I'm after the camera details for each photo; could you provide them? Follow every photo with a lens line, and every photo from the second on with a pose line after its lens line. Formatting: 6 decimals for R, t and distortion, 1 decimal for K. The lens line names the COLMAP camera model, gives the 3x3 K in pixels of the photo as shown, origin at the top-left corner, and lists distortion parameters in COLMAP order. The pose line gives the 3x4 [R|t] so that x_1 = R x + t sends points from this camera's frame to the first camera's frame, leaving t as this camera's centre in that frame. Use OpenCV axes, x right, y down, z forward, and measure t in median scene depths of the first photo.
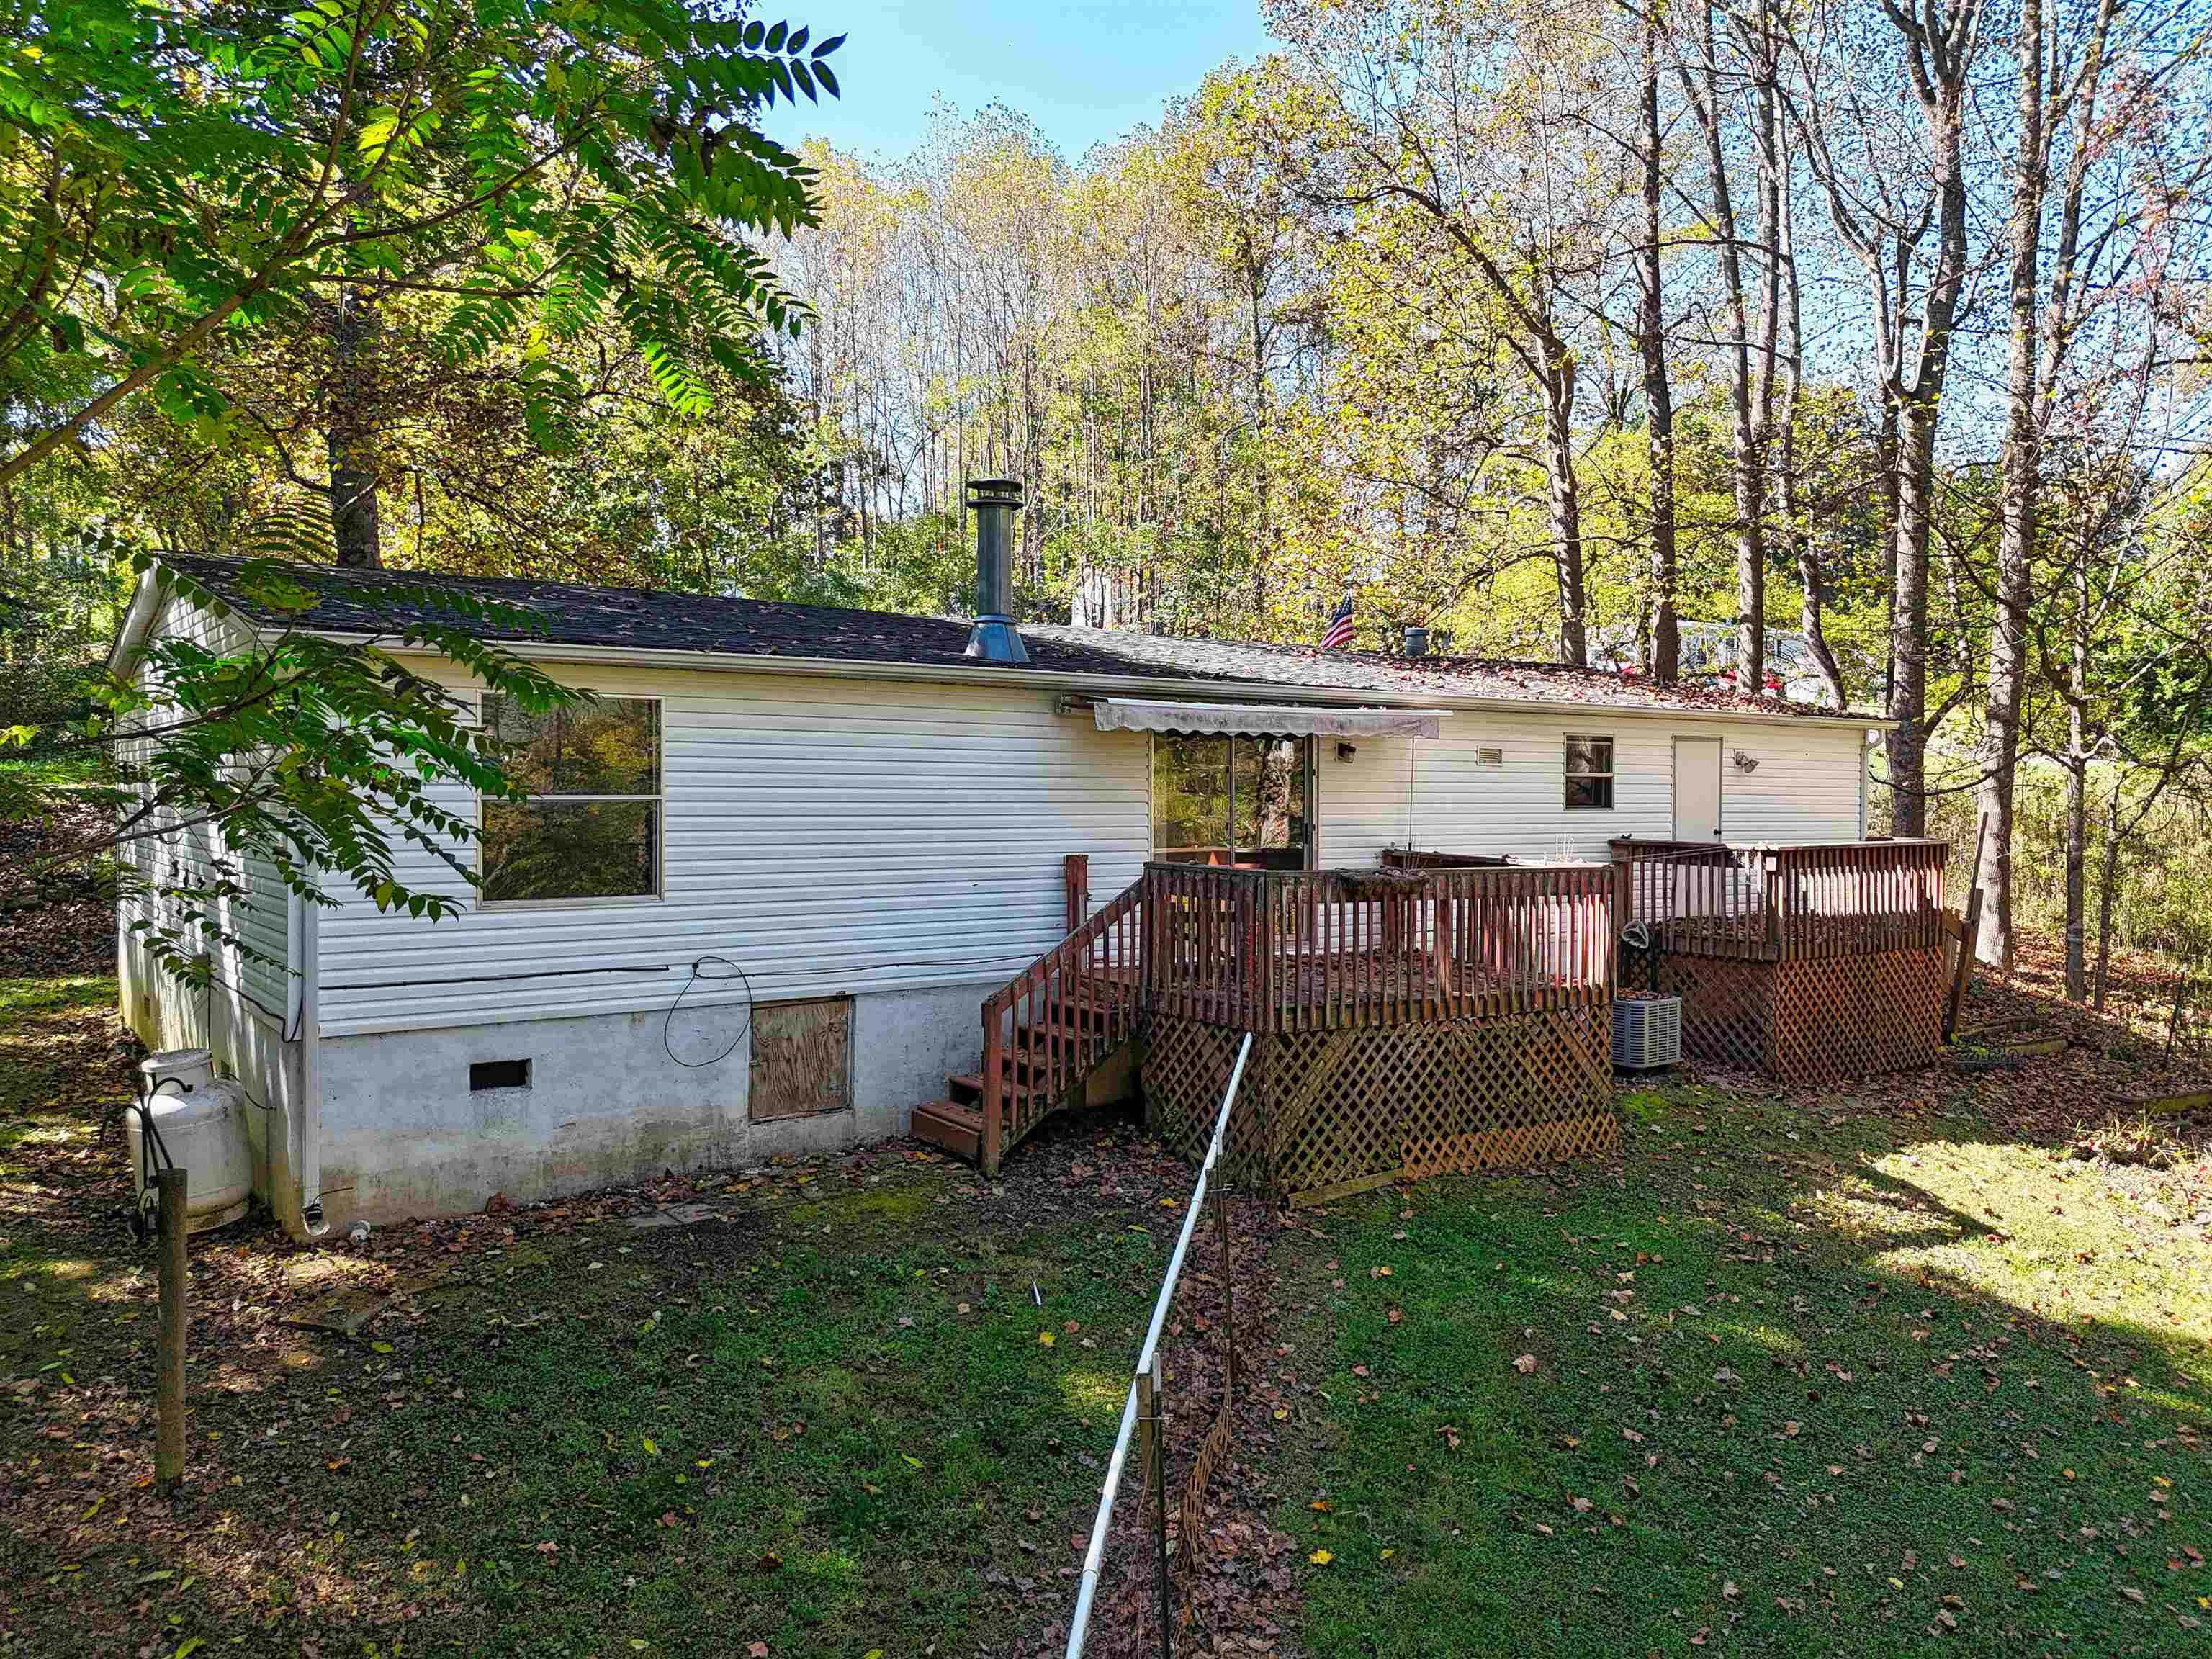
lens RADIAL K [[1685.8, 0, 1171.1], [0, 1685.8, 772.8], [0, 0, 1]] dist [0.046196, -0.002649]
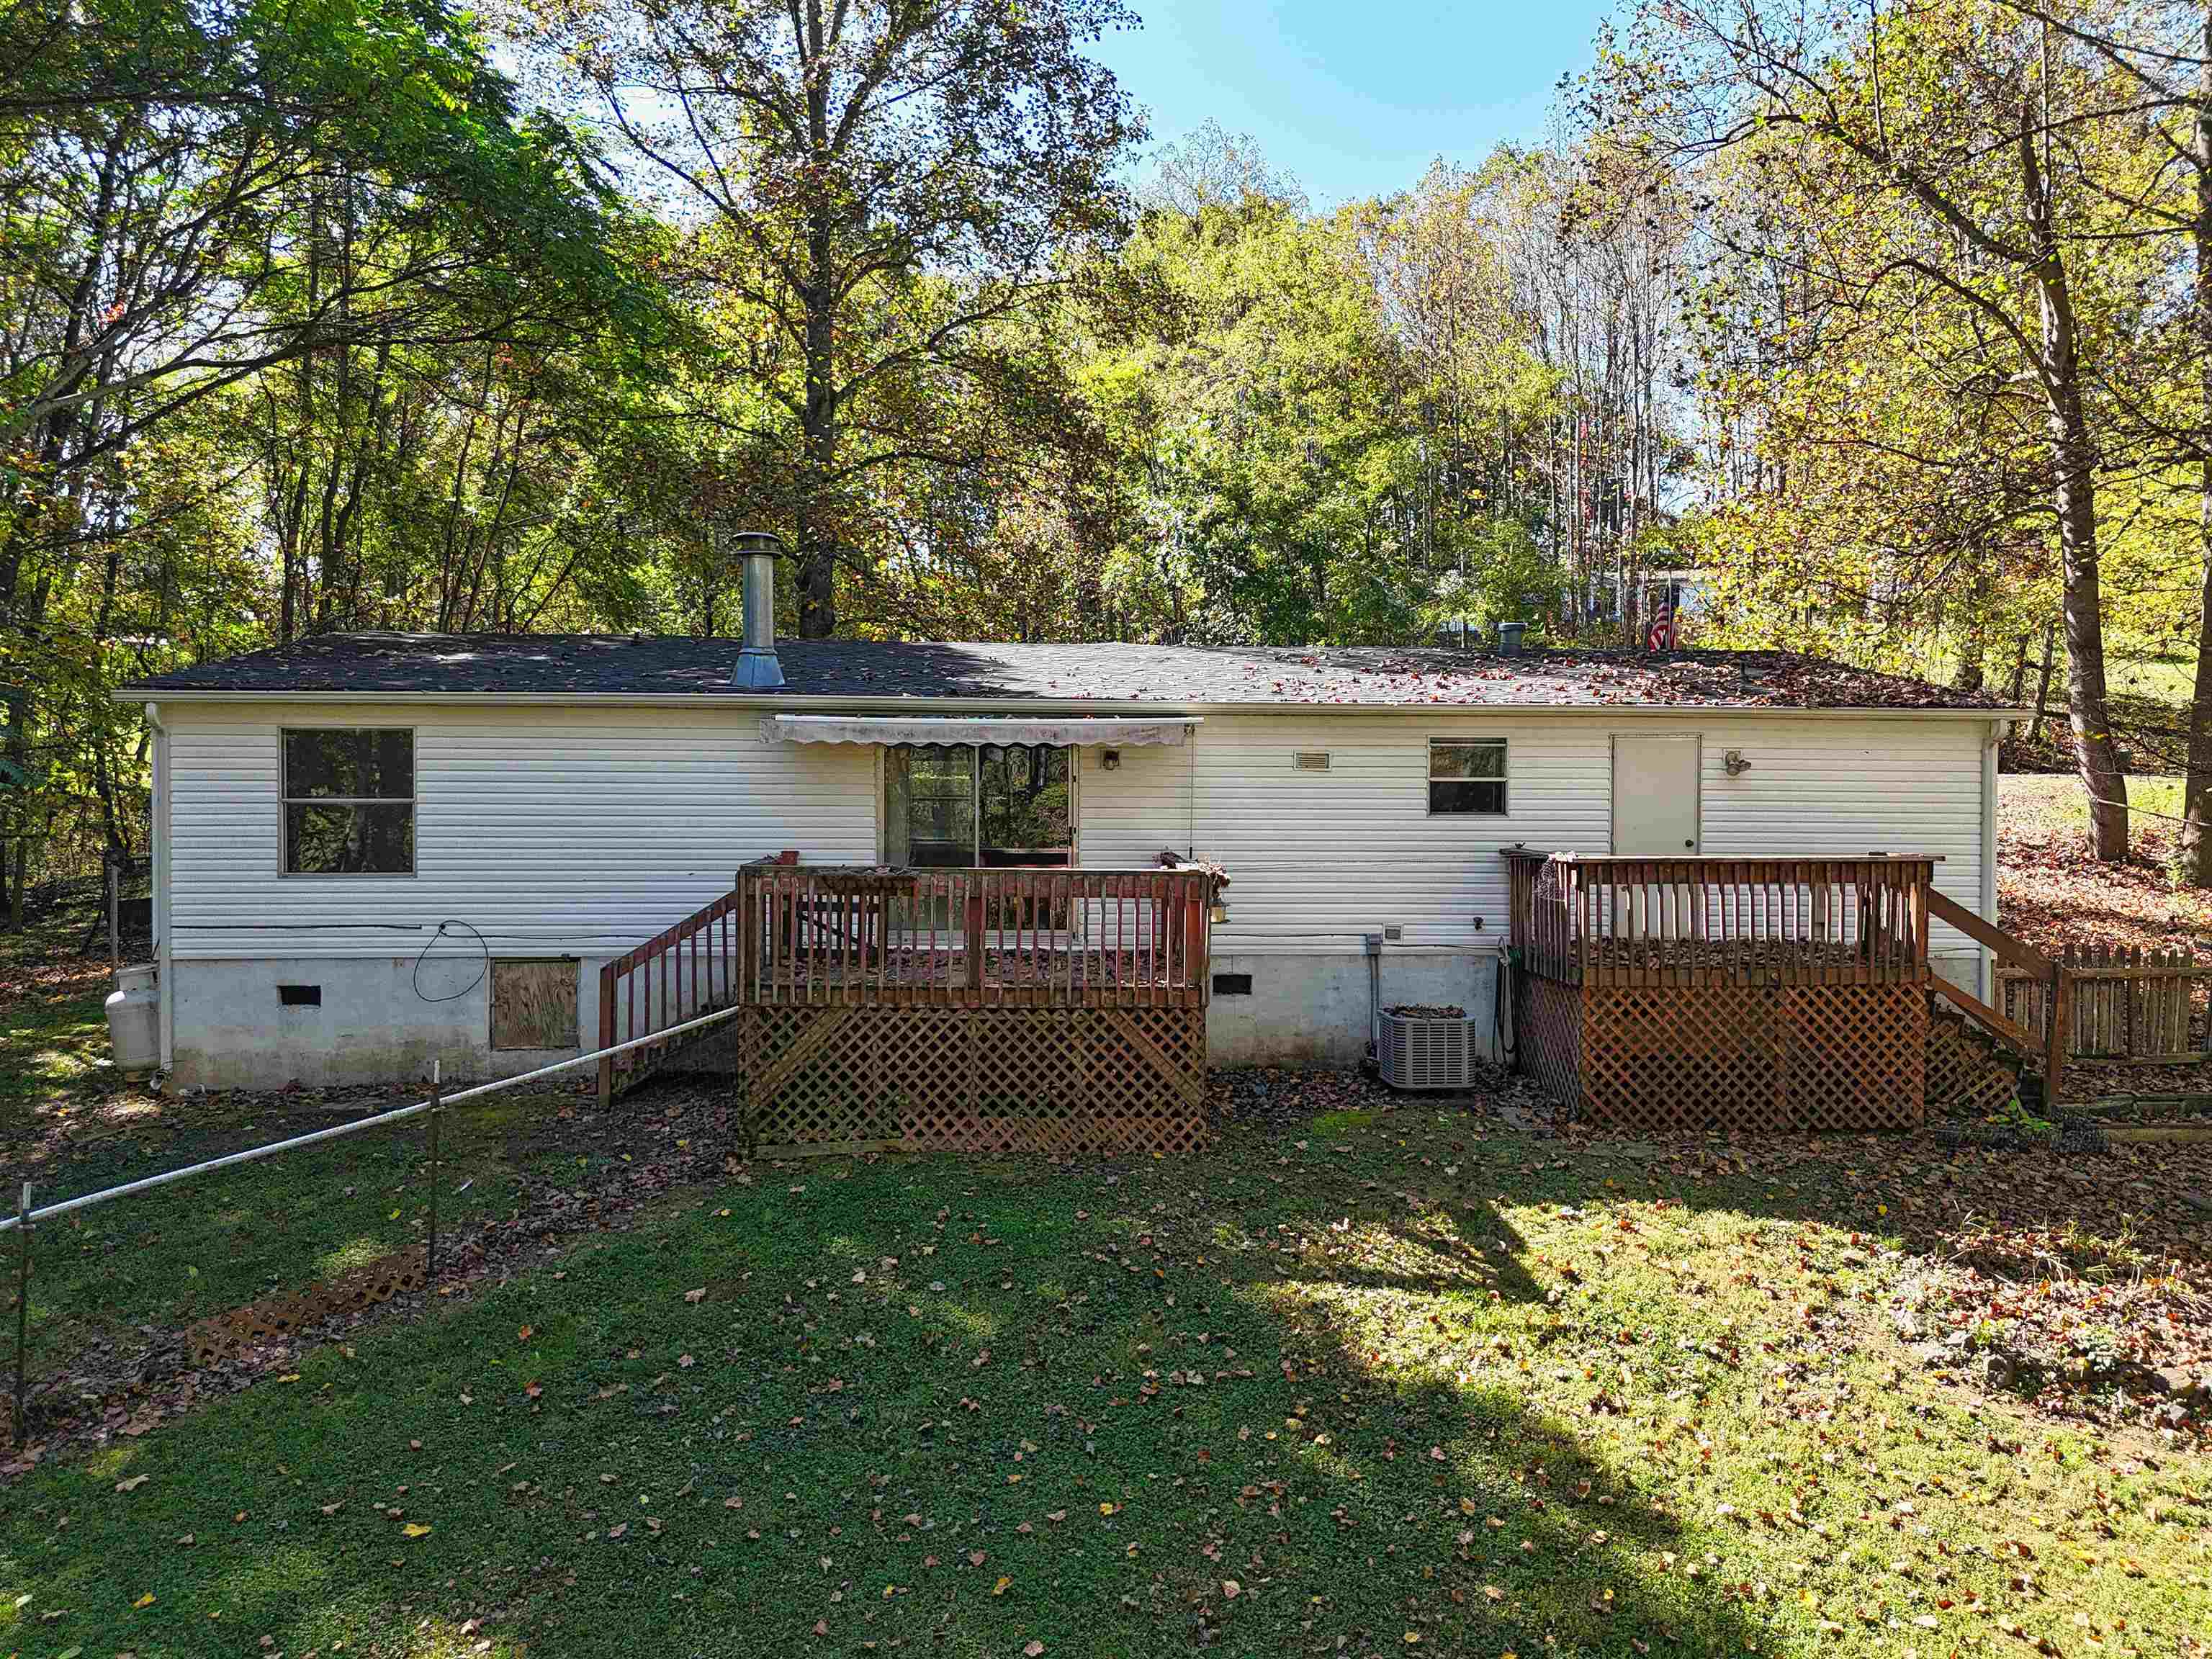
lens RADIAL K [[1683.3, 0, 1139.6], [0, 1683.3, 785.6], [0, 0, 1]] dist [0.096664, -0.096018]
pose [[0.839814, -0.002055, -0.542871, 0.869092], [0.005185, 0.999978, 0.004236, -0.000163], [0.542850, -0.006372, 0.839806, 0.160248]]
